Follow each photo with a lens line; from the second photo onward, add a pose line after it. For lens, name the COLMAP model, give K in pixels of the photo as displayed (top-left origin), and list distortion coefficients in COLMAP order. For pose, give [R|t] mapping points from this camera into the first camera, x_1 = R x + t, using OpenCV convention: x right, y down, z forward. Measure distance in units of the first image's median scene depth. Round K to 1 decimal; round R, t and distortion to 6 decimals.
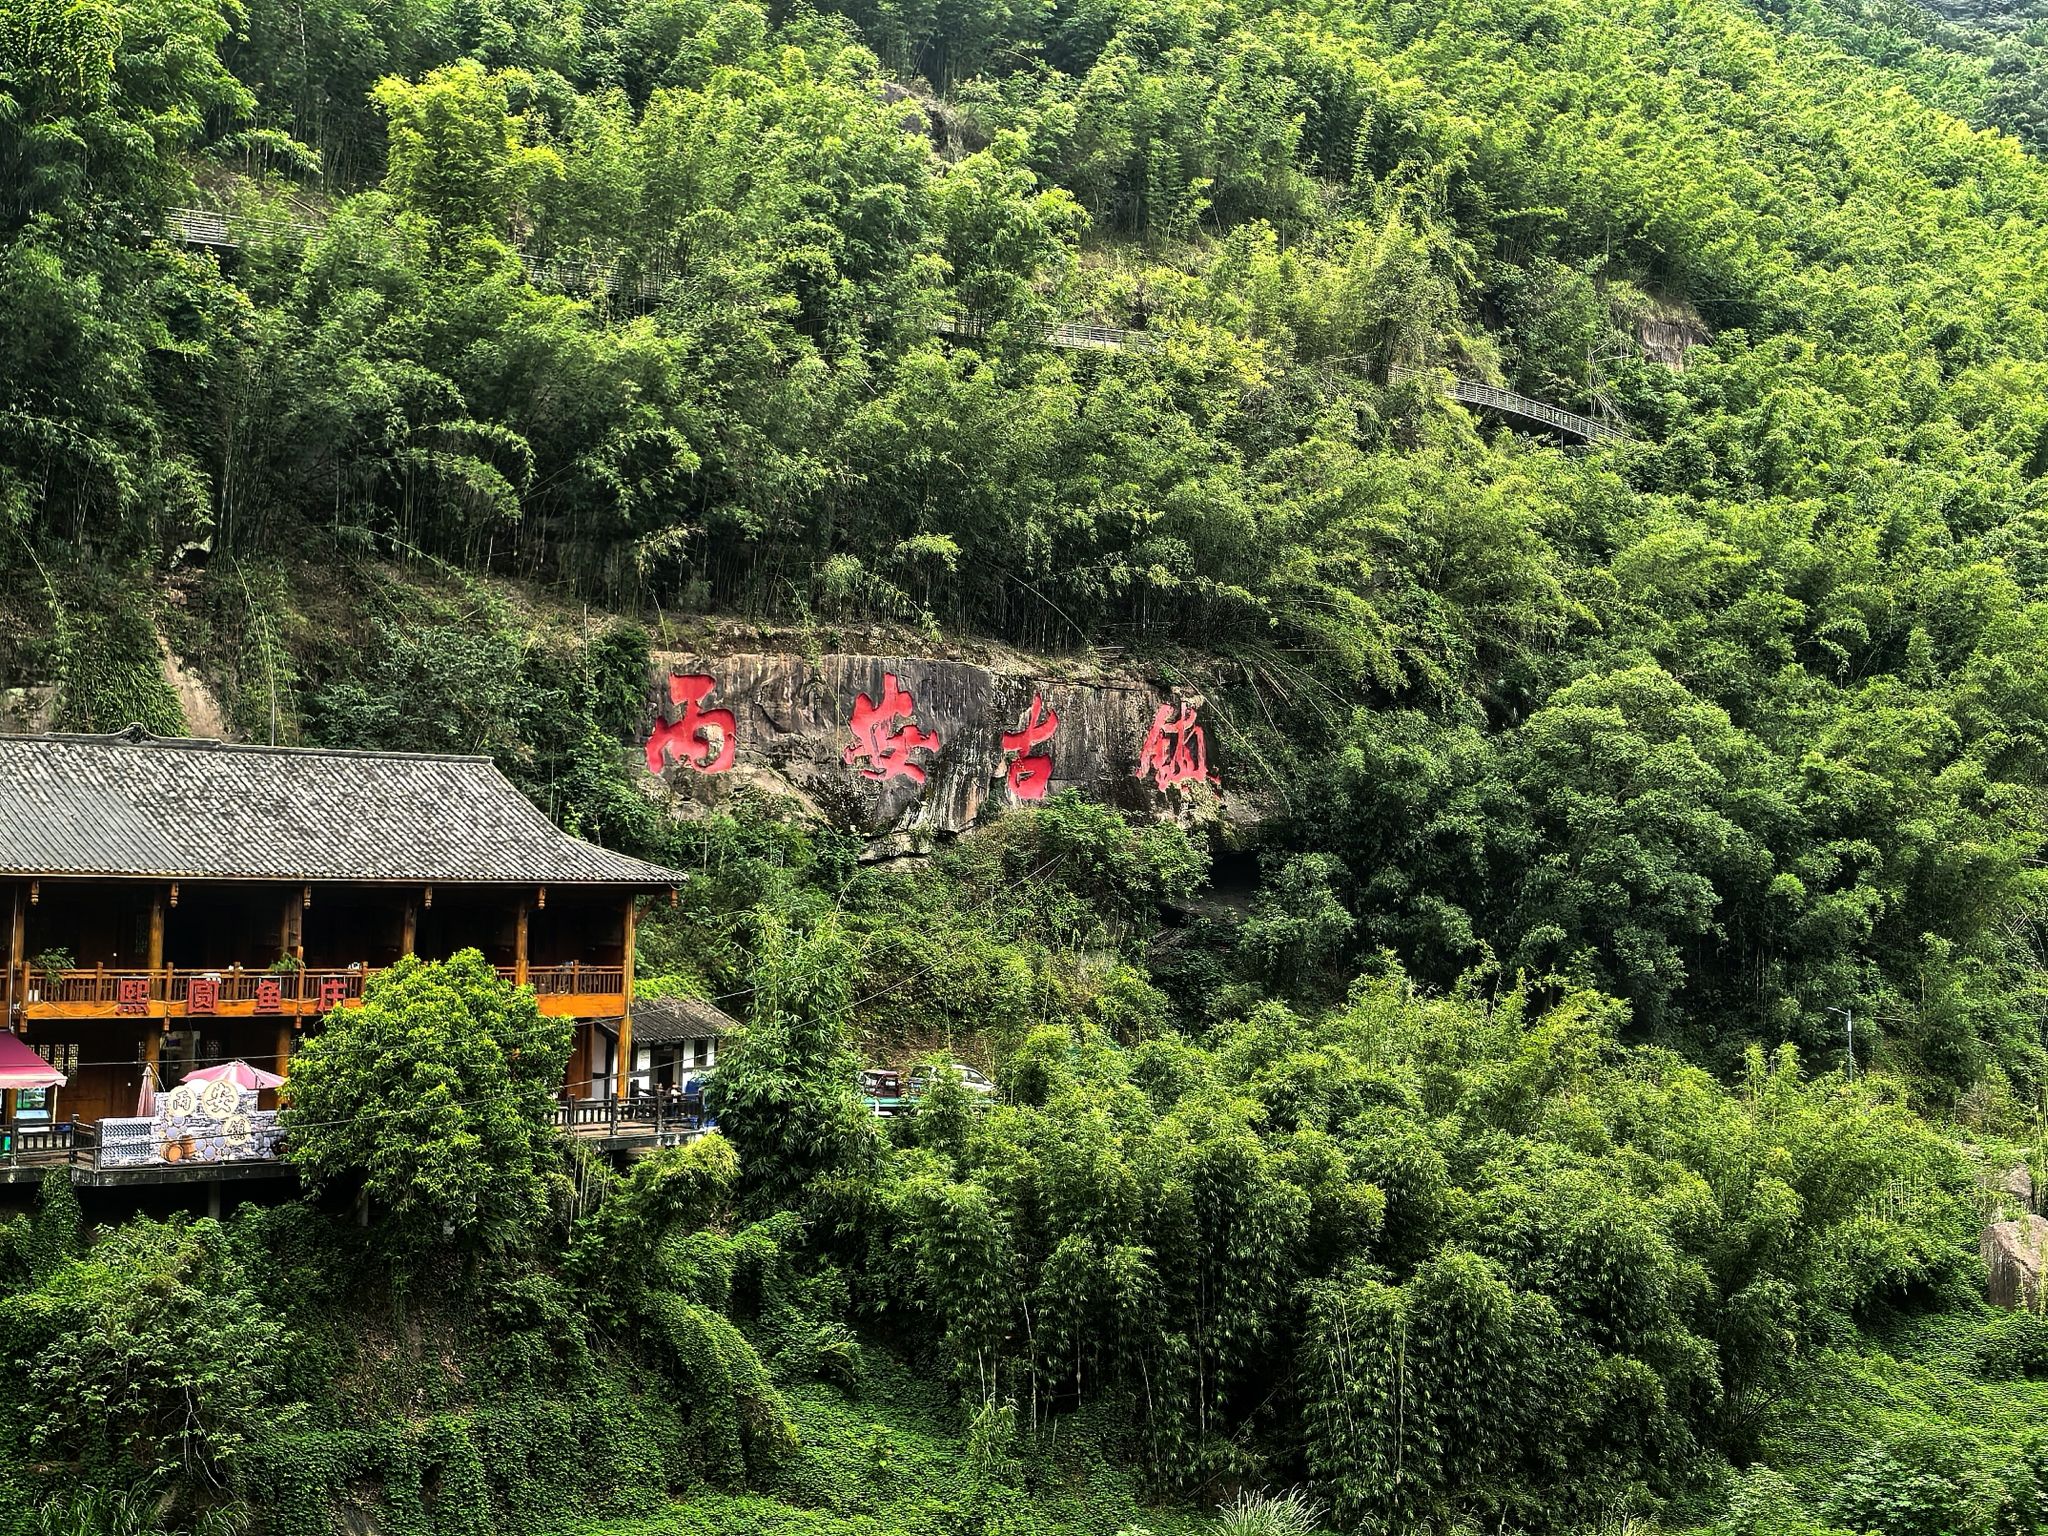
lens RADIAL K [[2804.6, 0, 1024.0], [0, 2804.6, 768.0], [0, 0, 1]] dist [0.123760, -0.825286]
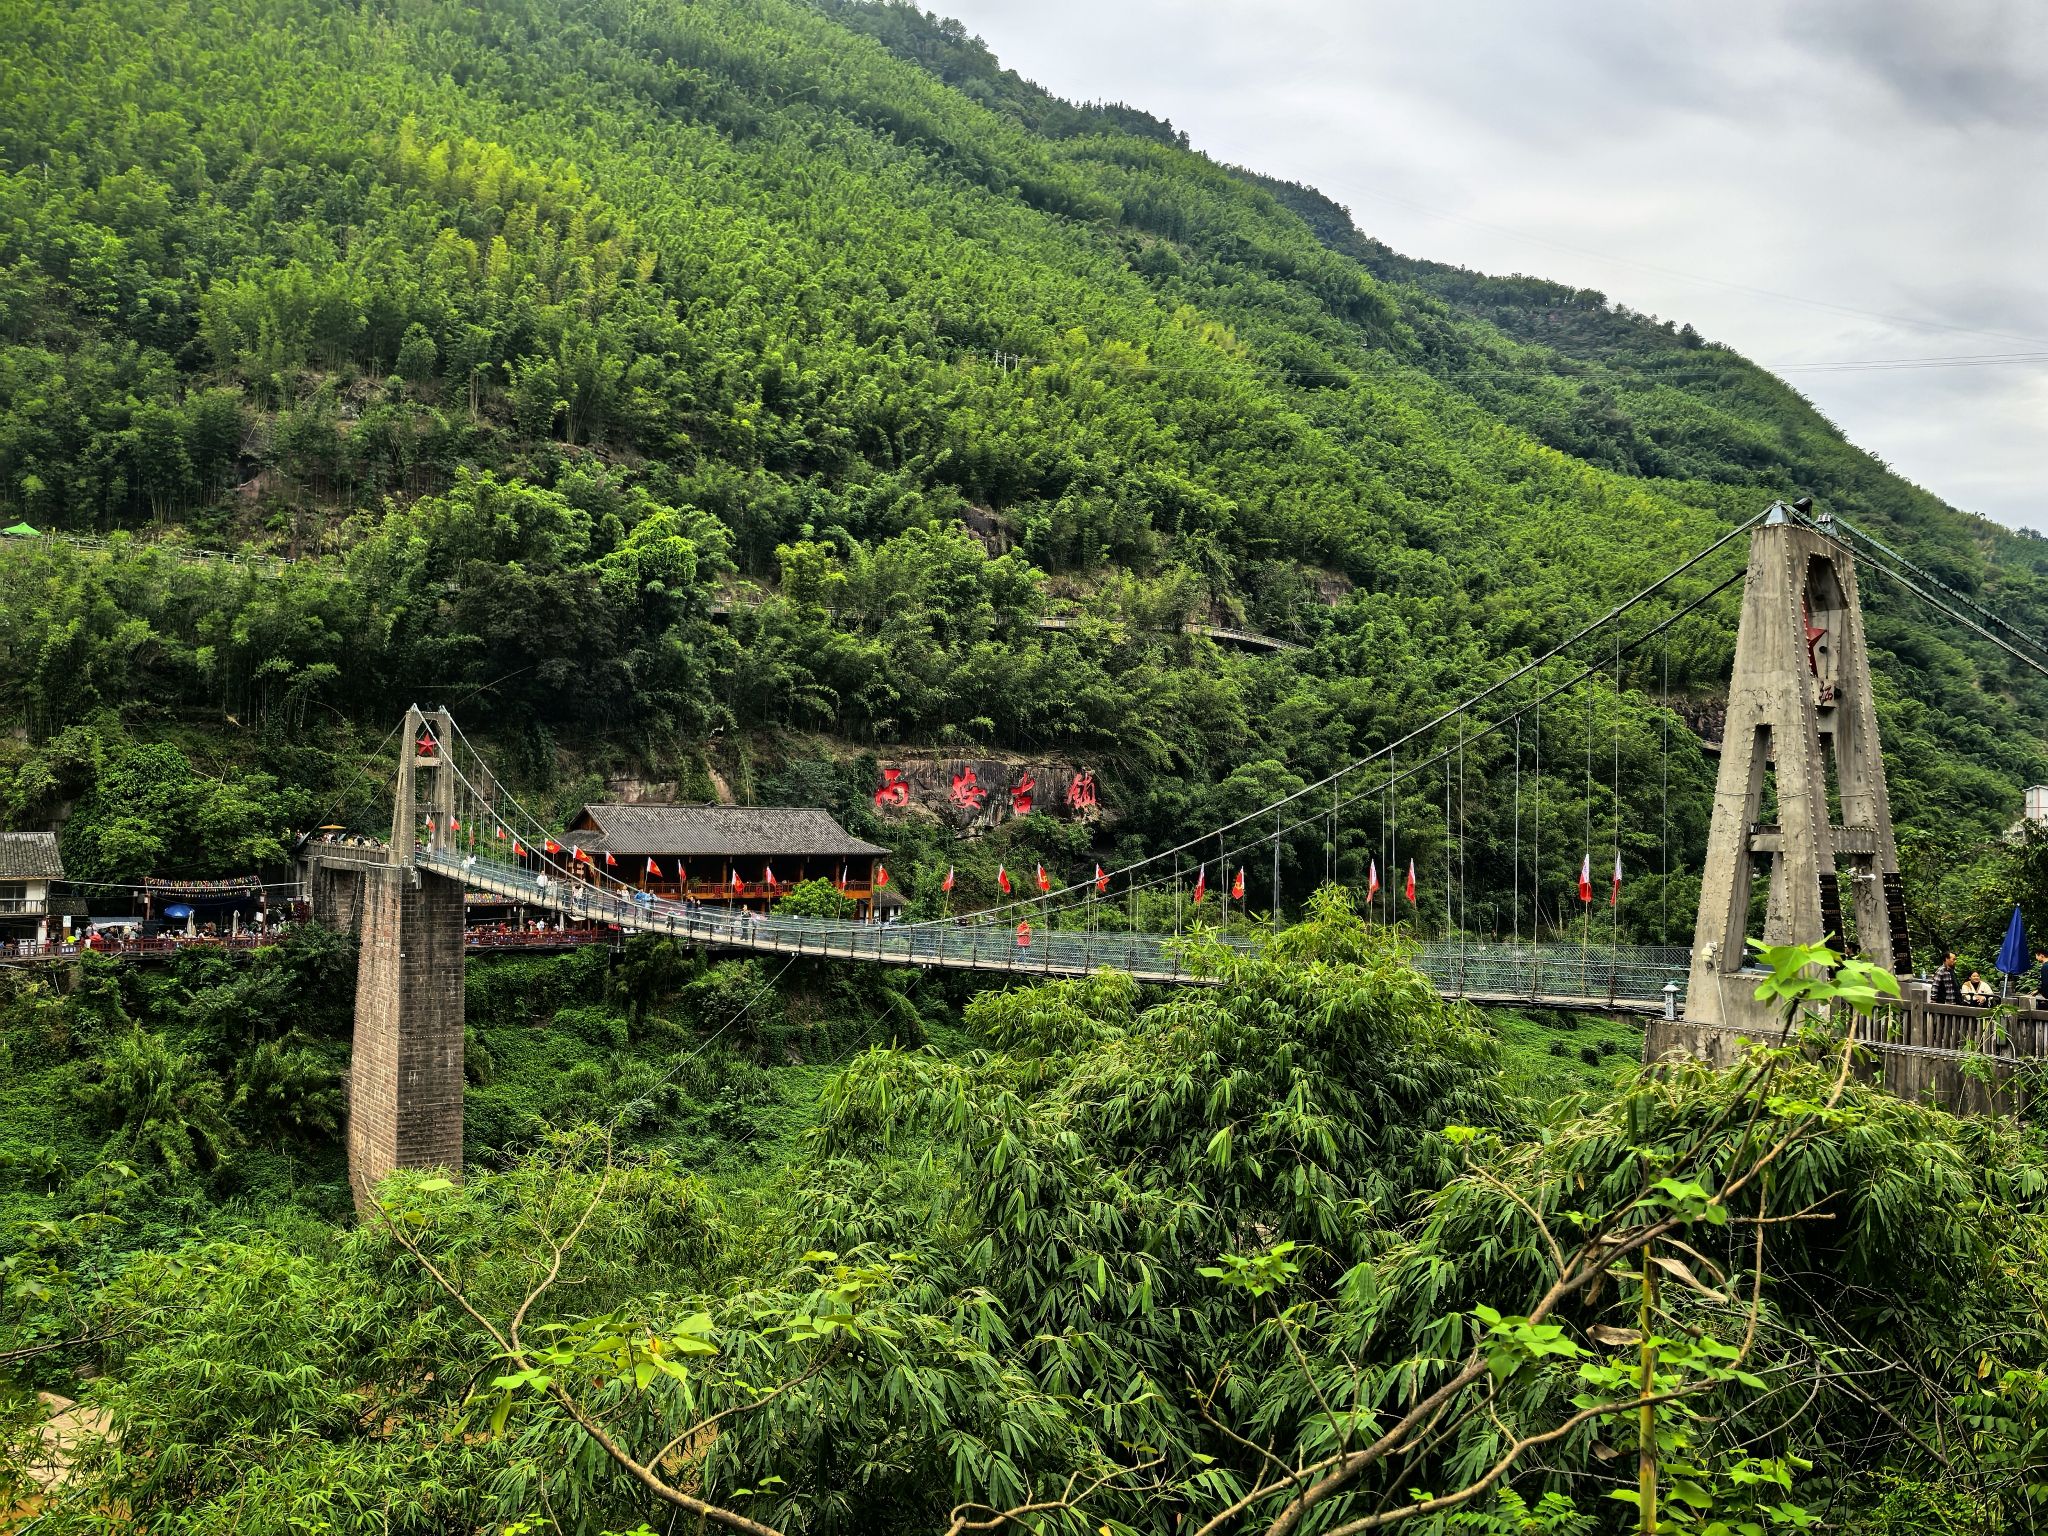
lens RADIAL K [[1614.0, 0, 1024.0], [0, 1614.0, 768.0], [0, 0, 1]] dist [0.002771, 0.000186]
pose [[0.999484, 0.007513, -0.031219, 0.049712], [-0.007079, 0.999877, 0.013968, -0.051421], [0.031320, -0.013740, 0.999415, -0.483216]]
